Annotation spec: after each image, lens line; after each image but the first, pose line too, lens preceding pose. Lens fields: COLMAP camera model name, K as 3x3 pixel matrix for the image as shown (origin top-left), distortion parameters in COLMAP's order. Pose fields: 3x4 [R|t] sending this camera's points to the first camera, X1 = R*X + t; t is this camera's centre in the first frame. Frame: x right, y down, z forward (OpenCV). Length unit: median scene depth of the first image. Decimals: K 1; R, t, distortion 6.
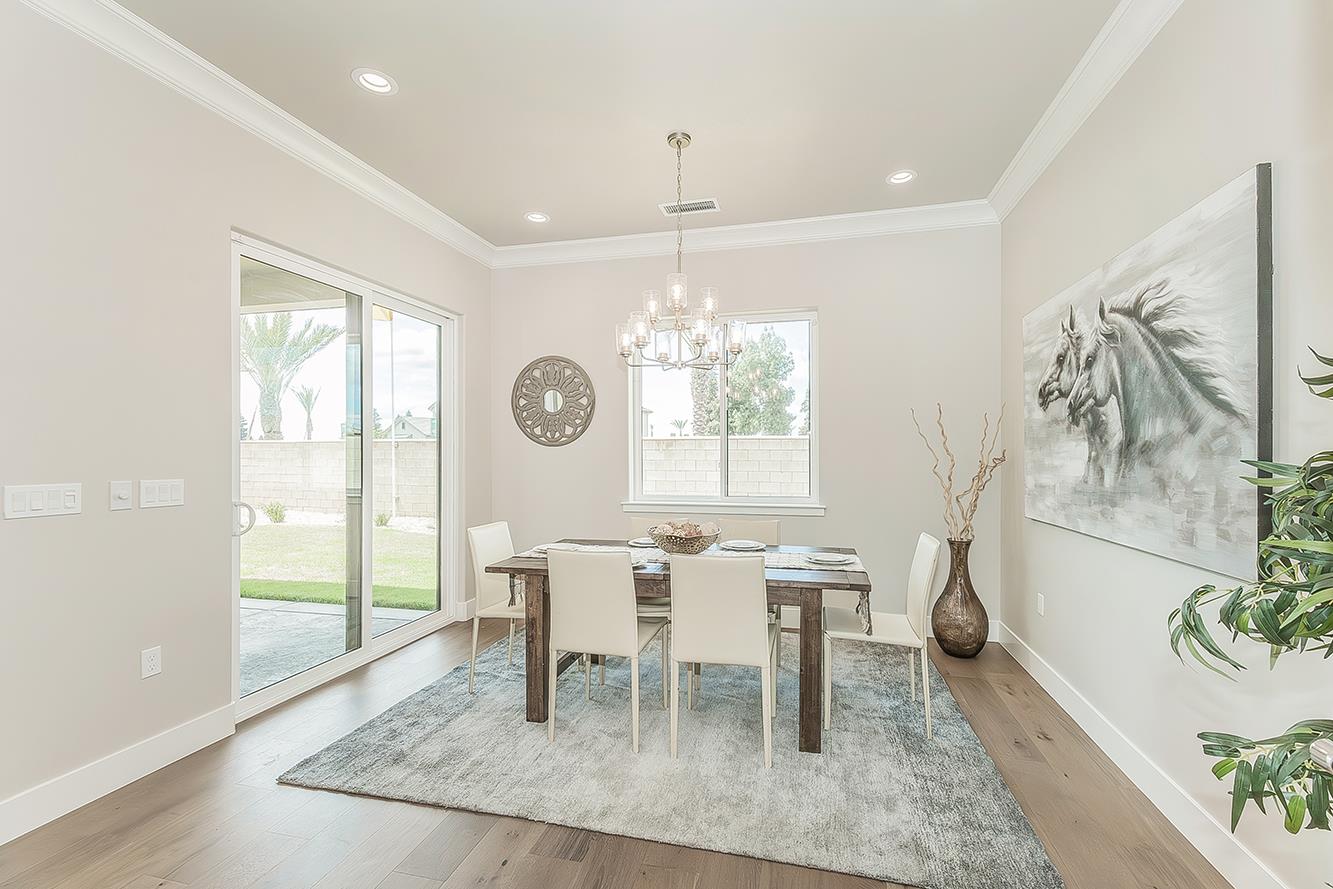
lens RADIAL K [[557.7, 0, 697.1], [0, 557.7, 451.1], [0, 0, 1]] dist [0.000474, -0.000316]
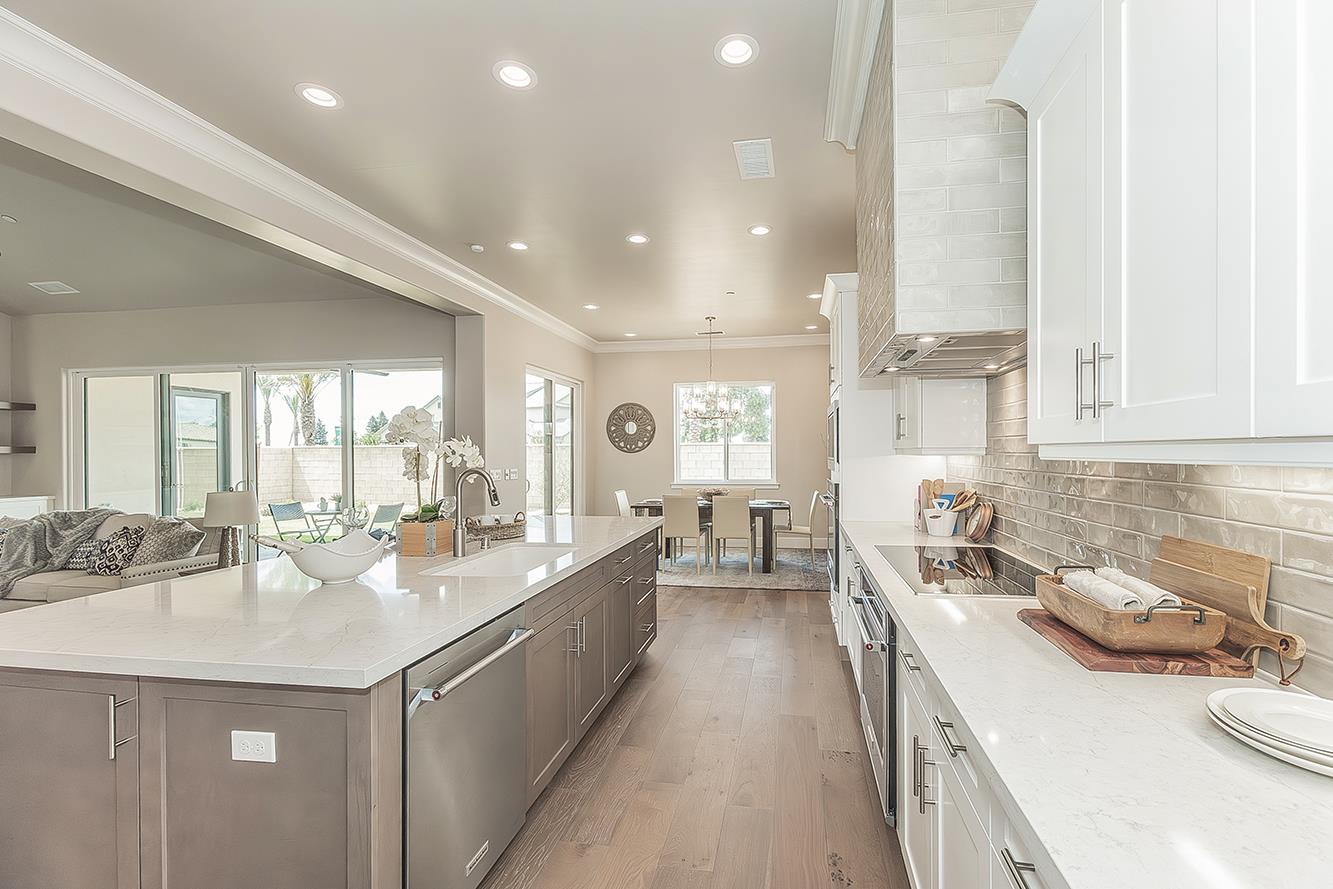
lens RADIAL K [[557.7, 0, 697.1], [0, 557.7, 451.1], [0, 0, 1]] dist [0.000474, -0.000316]
pose [[0.999425, -0.003807, 0.033685, -0.190757], [0.003918, 0.999987, -0.003248, -0.014212], [-0.033672, 0.003378, 0.999427, -1.456641]]
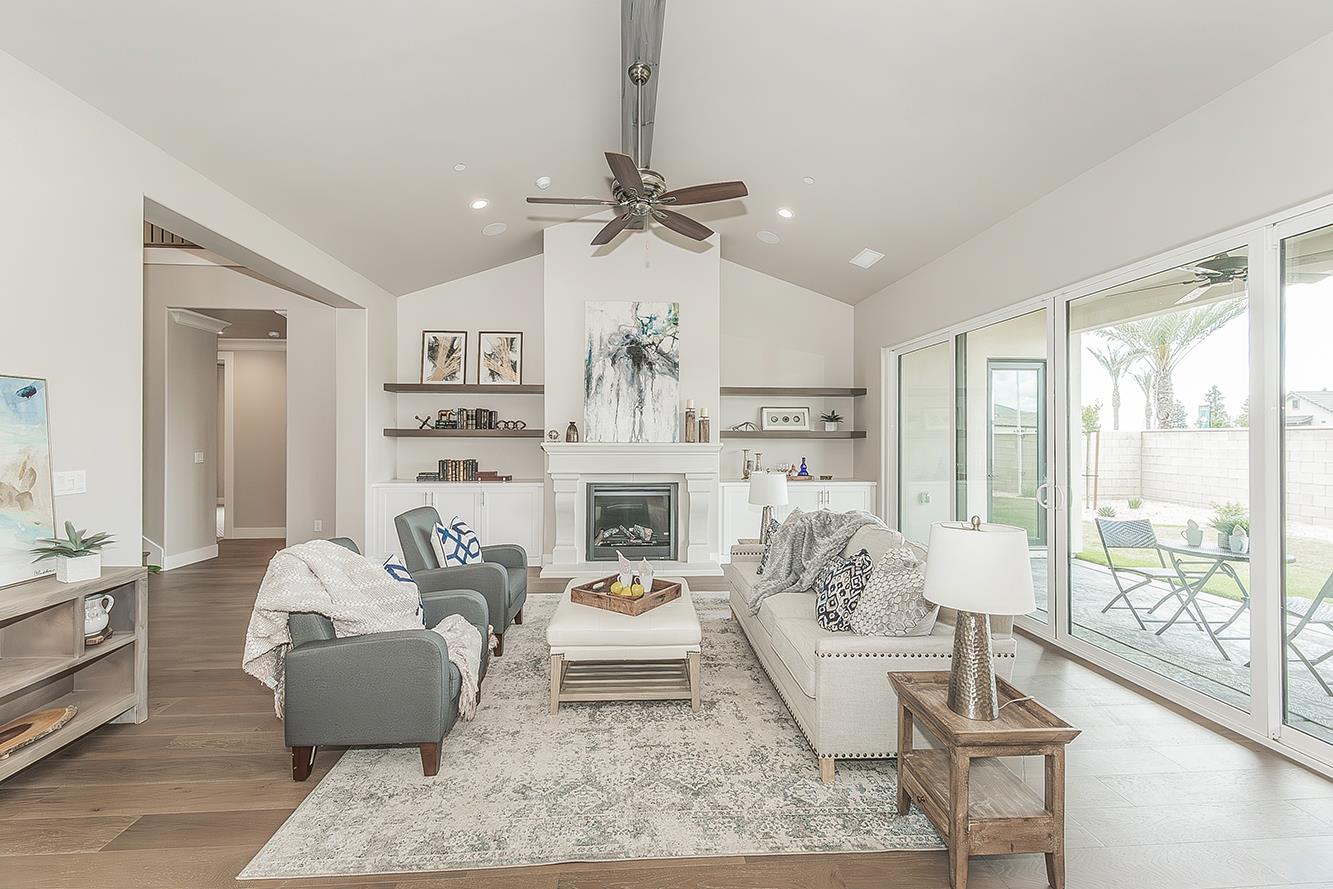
lens RADIAL K [[558.7, 0, 666.8], [0, 558.7, 438.1], [0, 0, 1]] dist [0.000422, -0.000018]
pose [[0.266427, 0.001742, -0.963854, -0.905699], [-0.003397, 0.999994, 0.000868, -0.021485], [0.963849, 0.003043, 0.266431, -0.362321]]
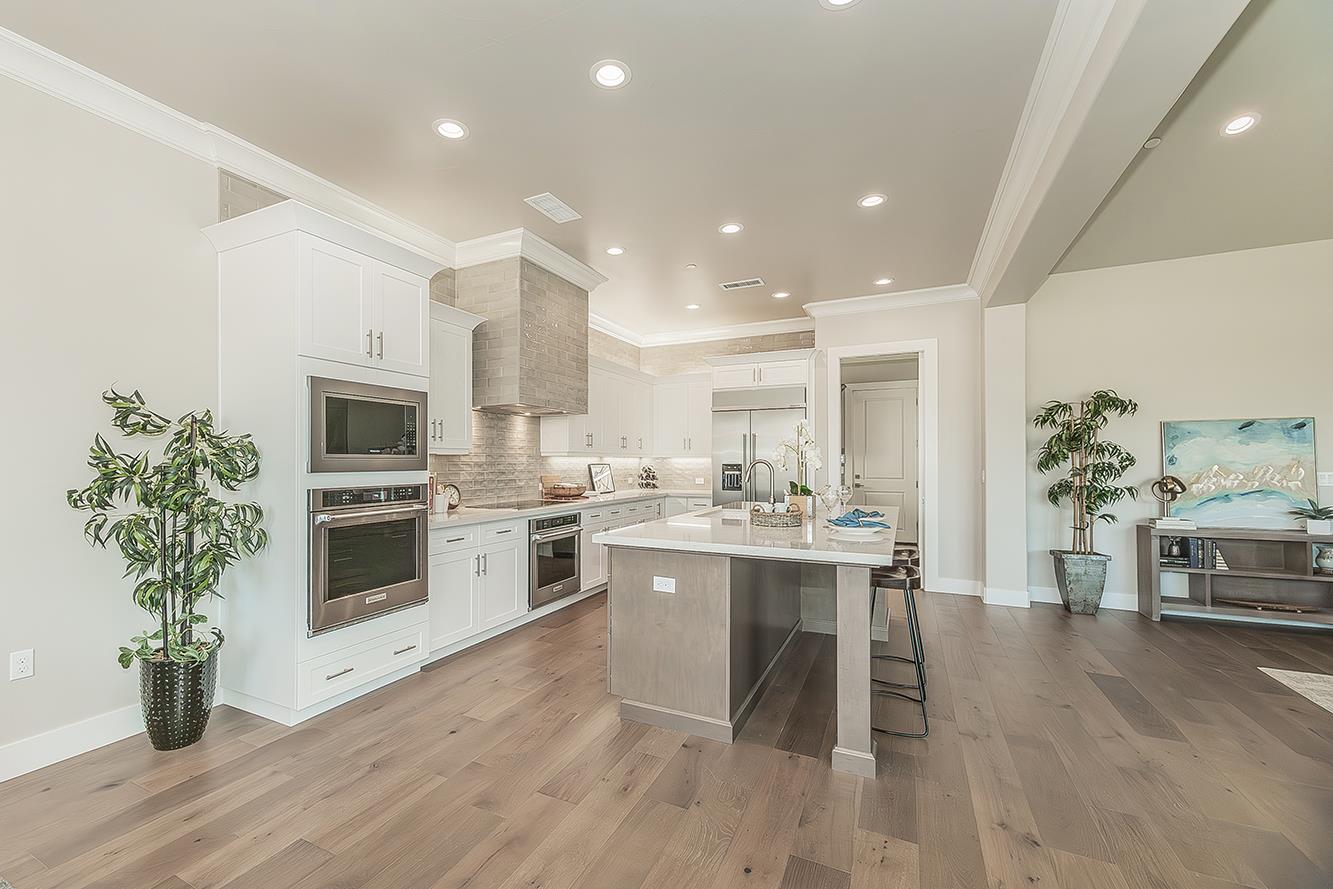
lens RADIAL K [[564.0, 0, 610.7], [0, 564.0, 461.1], [0, 0, 1]] dist [-0.000706, -0.000375]
pose [[-0.961229, 0.001877, 0.275745, -0.562463], [0.001214, 0.999996, -0.002577, 0.014047], [-0.275749, -0.002142, -0.961227, 1.069866]]
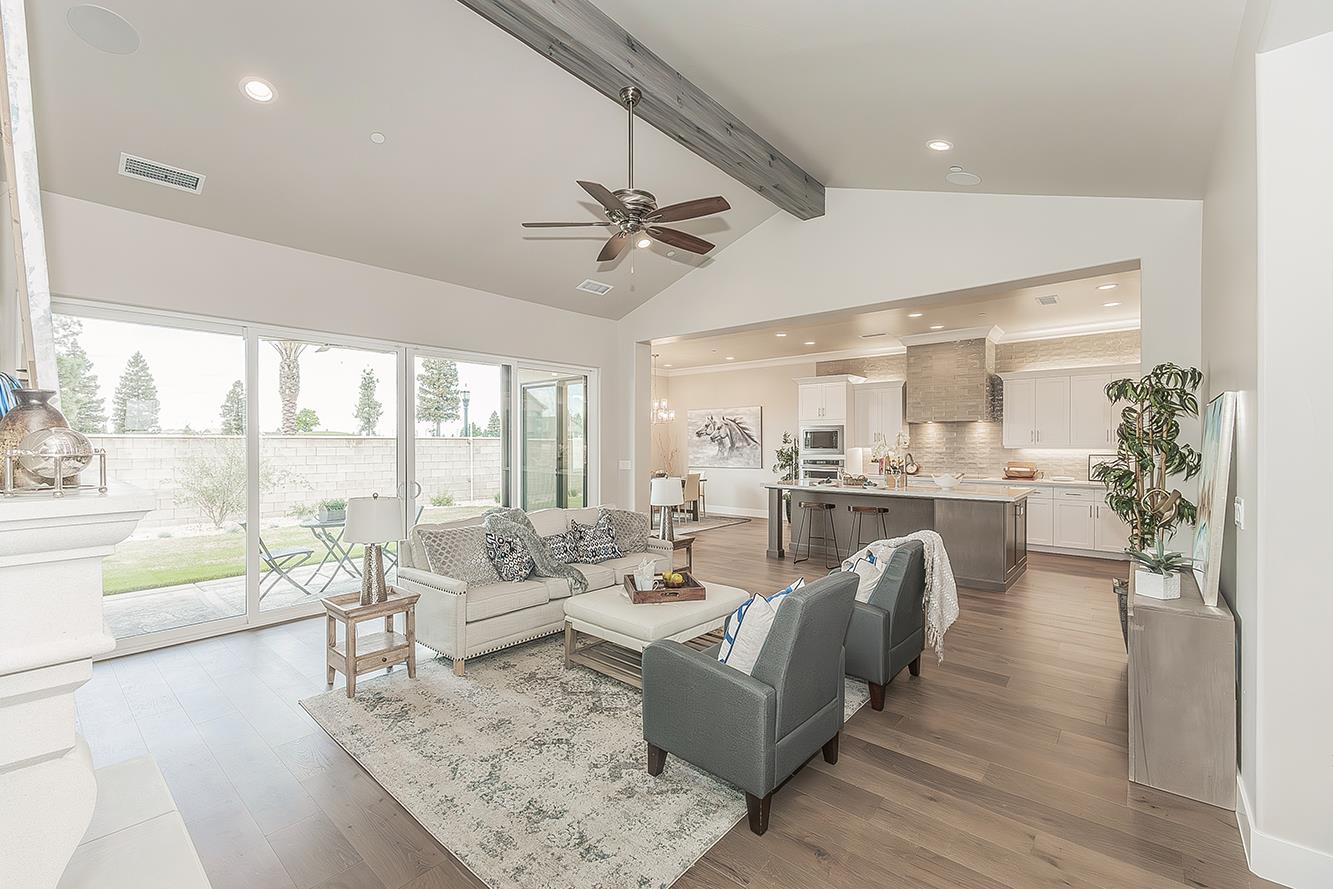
lens RADIAL K [[561.3, 0, 656.4], [0, 561.3, 446.2], [0, 0, 1]] dist [0.000862, 0.000023]
pose [[0.504452, -0.005667, 0.863421, -3.338030], [0.002064, 0.999984, 0.005358, -0.041170], [-0.863437, -0.000921, 0.504456, -0.816159]]
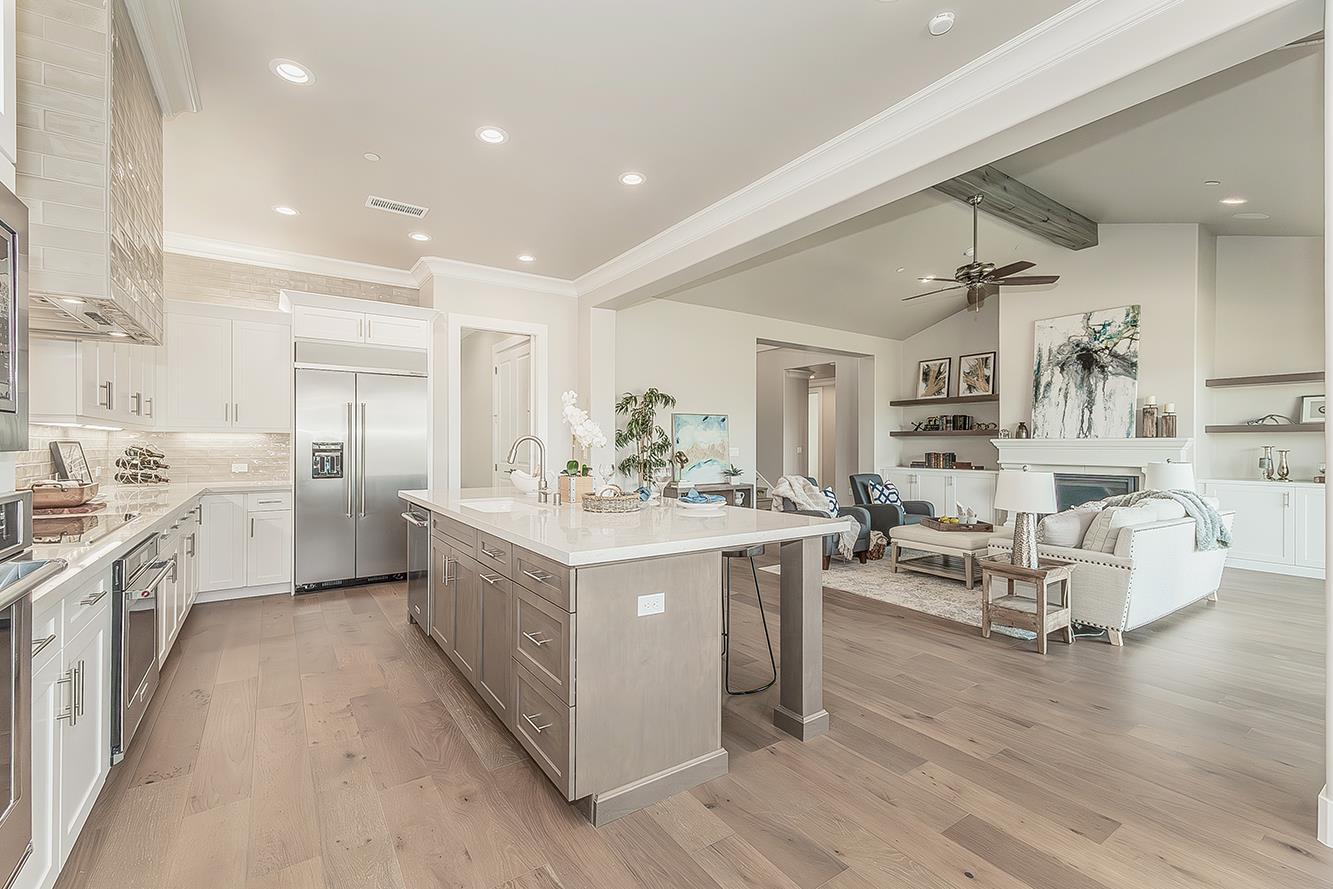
lens RADIAL K [[564.6, 0, 634.0], [0, 564.6, 445.6], [0, 0, 1]] dist [0.021429, 0.000084]
pose [[-0.713190, 0.002108, -0.700968, 0.197509], [-0.000329, 0.999994, 0.003342, 0.024352], [0.700971, 0.002613, -0.713185, 0.552697]]
